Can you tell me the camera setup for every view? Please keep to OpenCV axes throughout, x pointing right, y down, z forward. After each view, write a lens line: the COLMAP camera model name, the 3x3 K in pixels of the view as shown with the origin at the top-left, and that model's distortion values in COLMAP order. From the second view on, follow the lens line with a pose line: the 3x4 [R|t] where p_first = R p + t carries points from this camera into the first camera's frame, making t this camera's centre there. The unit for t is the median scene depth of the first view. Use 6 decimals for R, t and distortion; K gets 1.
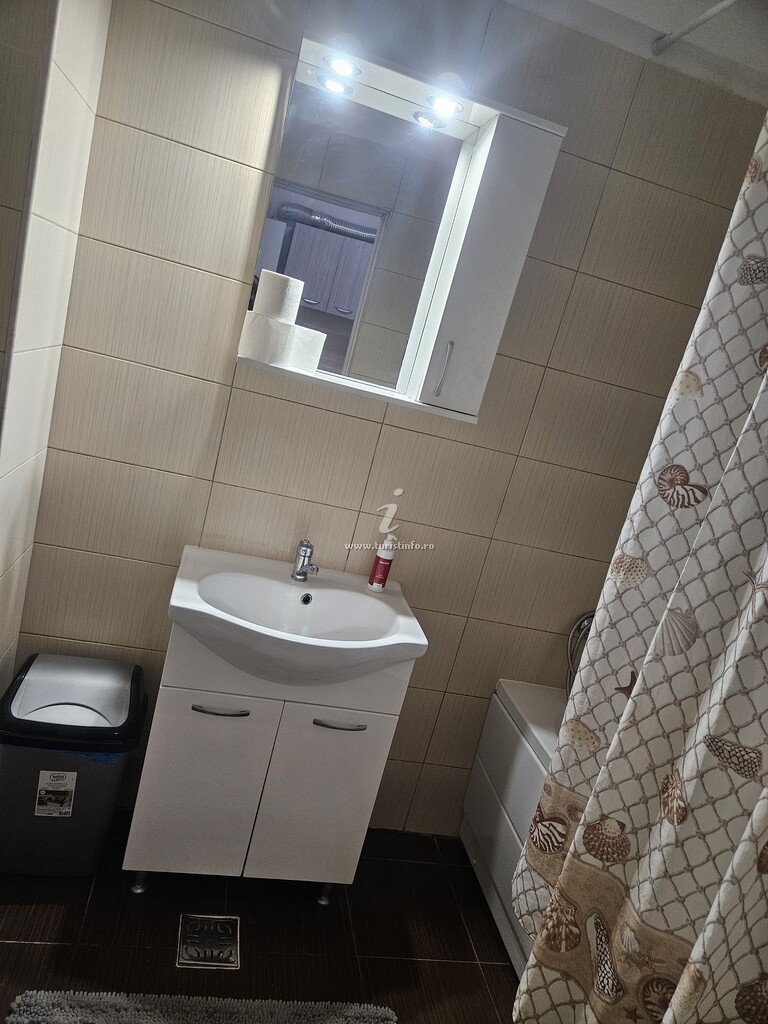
lens RADIAL K [[671.3, 0, 384.0], [0, 671.3, 512.0], [0, 0, 1]] dist [0.024602, -0.028906]
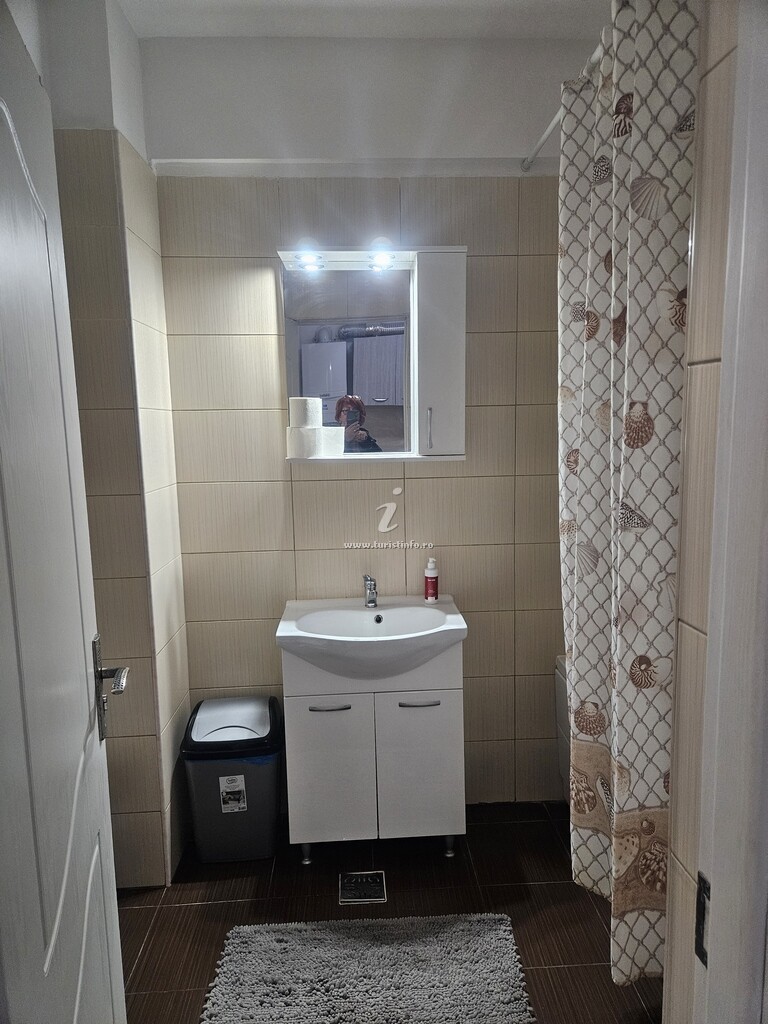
lens RADIAL K [[675.9, 0, 404.9], [0, 675.9, 511.5], [0, 0, 1]] dist [-0.001792, 0.000257]
pose [[0.955041, -0.252518, -0.155341, 0.215688], [0.232638, 0.963102, -0.135327, 0.129085], [0.183782, 0.093105, 0.978548, -0.352486]]
